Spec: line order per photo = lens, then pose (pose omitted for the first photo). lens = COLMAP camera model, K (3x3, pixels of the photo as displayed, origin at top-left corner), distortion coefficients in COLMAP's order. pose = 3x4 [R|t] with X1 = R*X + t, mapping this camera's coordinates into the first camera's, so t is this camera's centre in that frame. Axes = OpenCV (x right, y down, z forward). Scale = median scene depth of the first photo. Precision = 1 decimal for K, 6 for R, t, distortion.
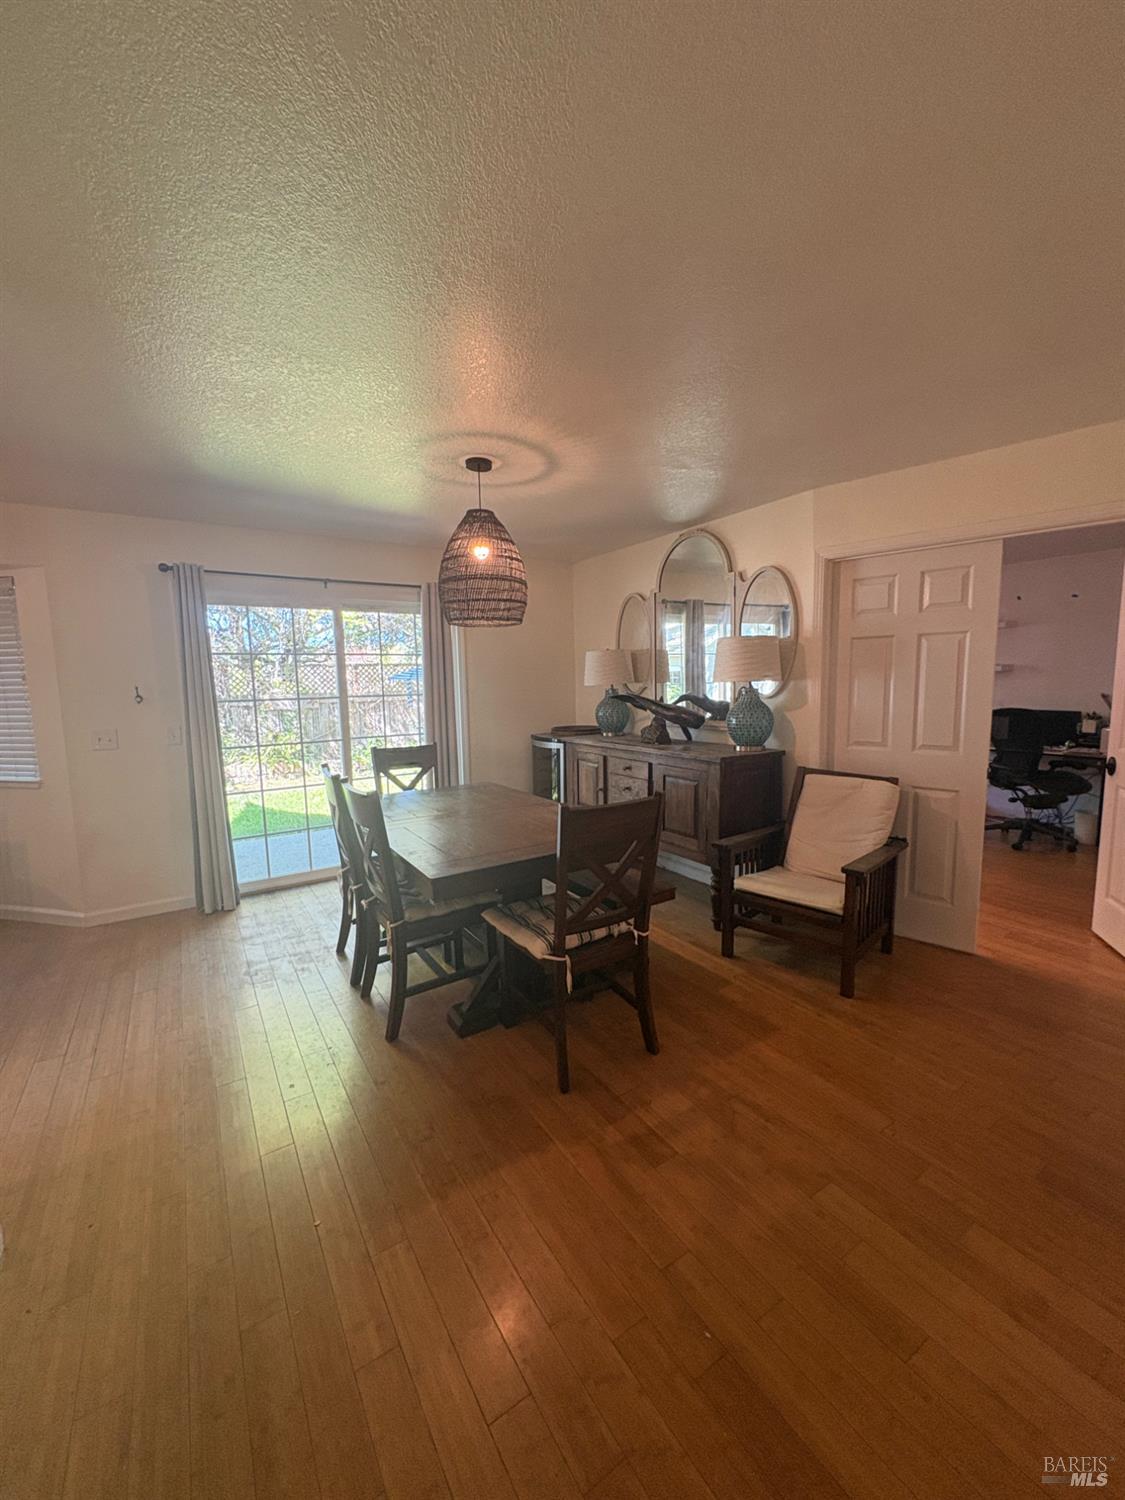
lens RADIAL K [[596.7, 0, 561.0], [0, 596.7, 753.1], [0, 0, 1]] dist [0.000528, 0.000336]
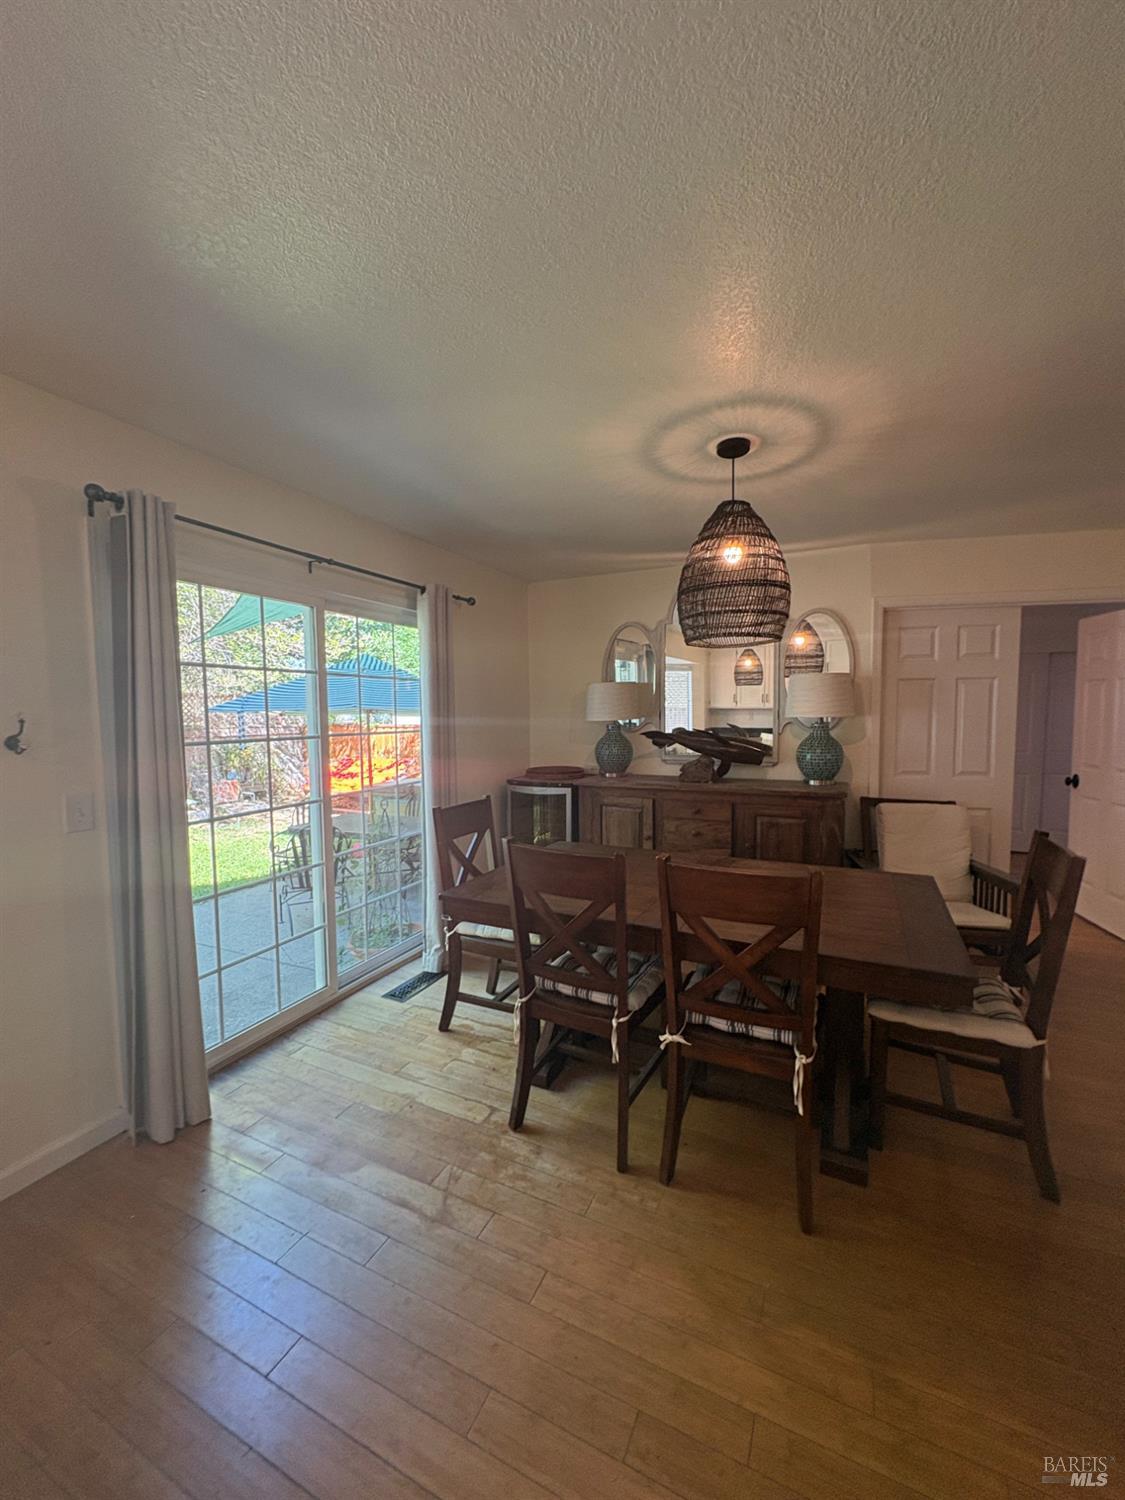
lens RADIAL K [[596.7, 0, 562.5], [0, 596.7, 756.3], [0, 0, 1]] dist [0.000528, 0.000336]
pose [[0.851085, -0.028966, 0.524228, -0.583594], [0.056937, 0.997680, -0.037311, -0.038620], [-0.521932, 0.061603, 0.850760, 0.348573]]
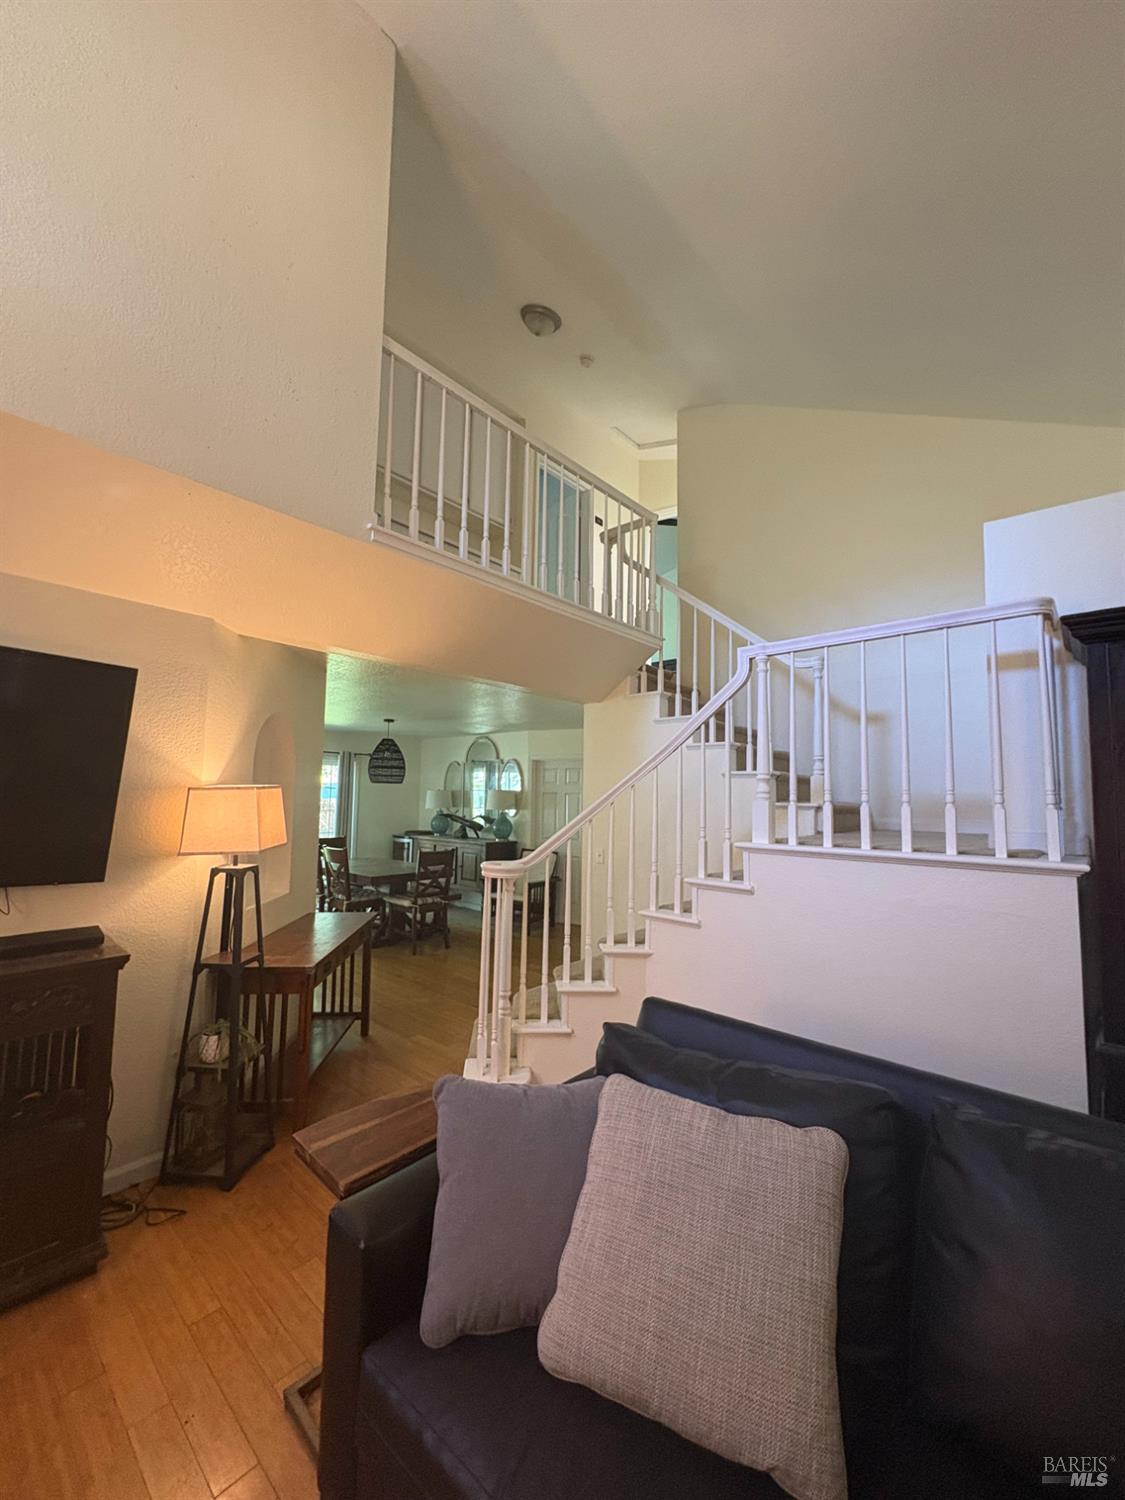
lens RADIAL K [[596.7, 0, 570.4], [0, 596.7, 753.4], [0, 0, 1]] dist [0.000528, 0.000336]
pose [[0.957782, 0.057746, 0.281637, -0.079042], [-0.002225, 0.981079, -0.193593, 0.101308], [-0.287487, 0.184793, 0.939789, -1.174123]]
